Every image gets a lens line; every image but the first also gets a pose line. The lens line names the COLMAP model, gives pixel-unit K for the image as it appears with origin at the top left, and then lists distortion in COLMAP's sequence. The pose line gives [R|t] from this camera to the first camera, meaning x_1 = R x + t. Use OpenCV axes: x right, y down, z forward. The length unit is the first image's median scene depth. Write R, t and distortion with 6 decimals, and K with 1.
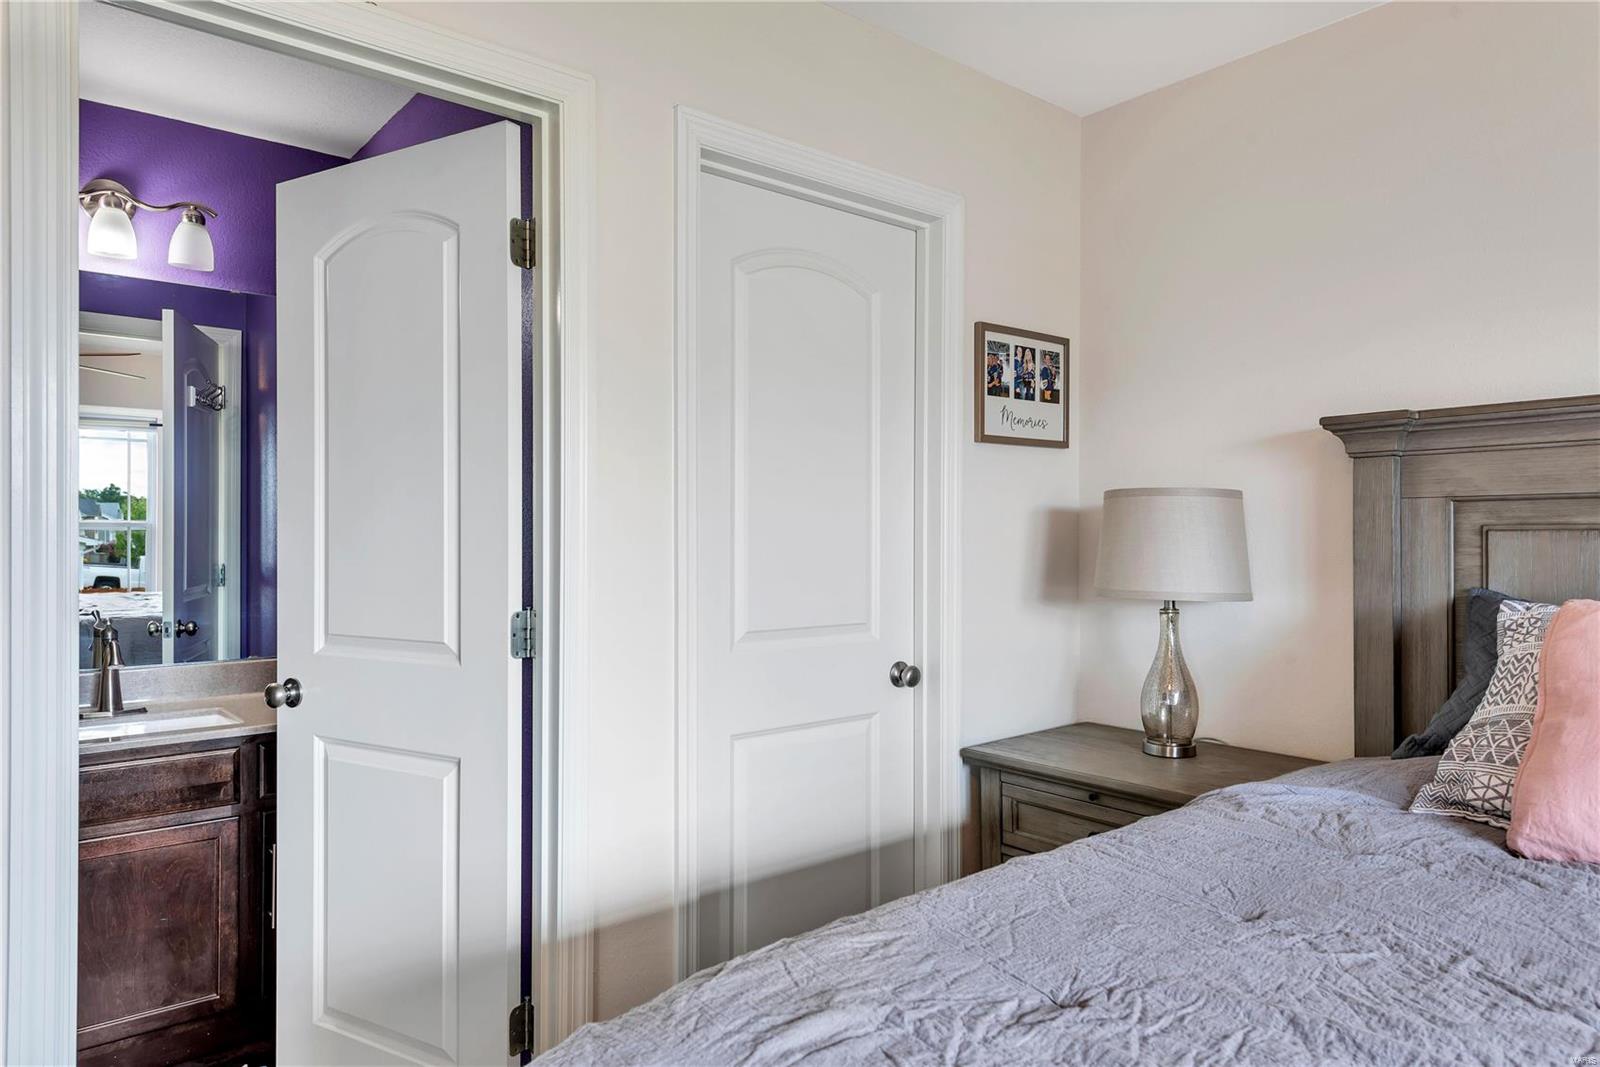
lens RADIAL K [[1046.8, 0, 797.6], [0, 1046.8, 536.8], [0, 0, 1]] dist [0.026300, -0.024878]
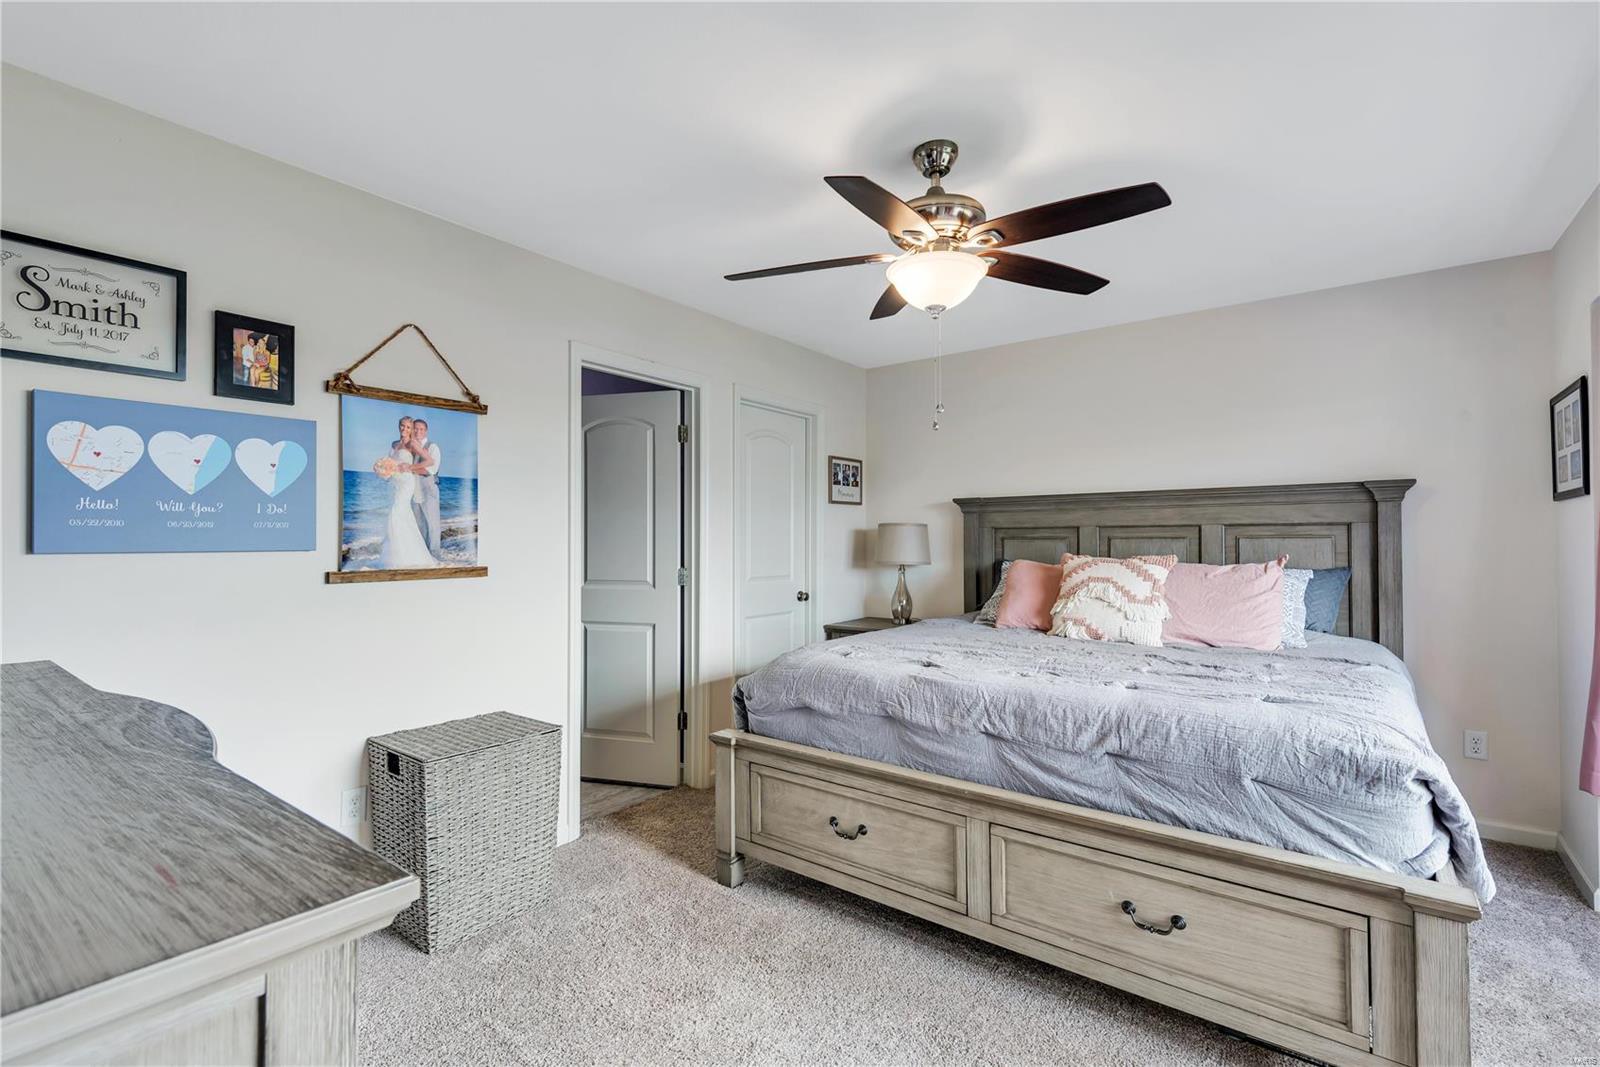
lens RADIAL K [[1046.8, 0, 797.6], [0, 1046.8, 536.8], [0, 0, 1]] dist [0.026300, -0.024878]
pose [[0.963942, -0.000365, 0.266113, -0.589786], [0.001538, 0.999990, -0.004199, -0.000119], [-0.266109, 0.004457, 0.963933, -1.445574]]
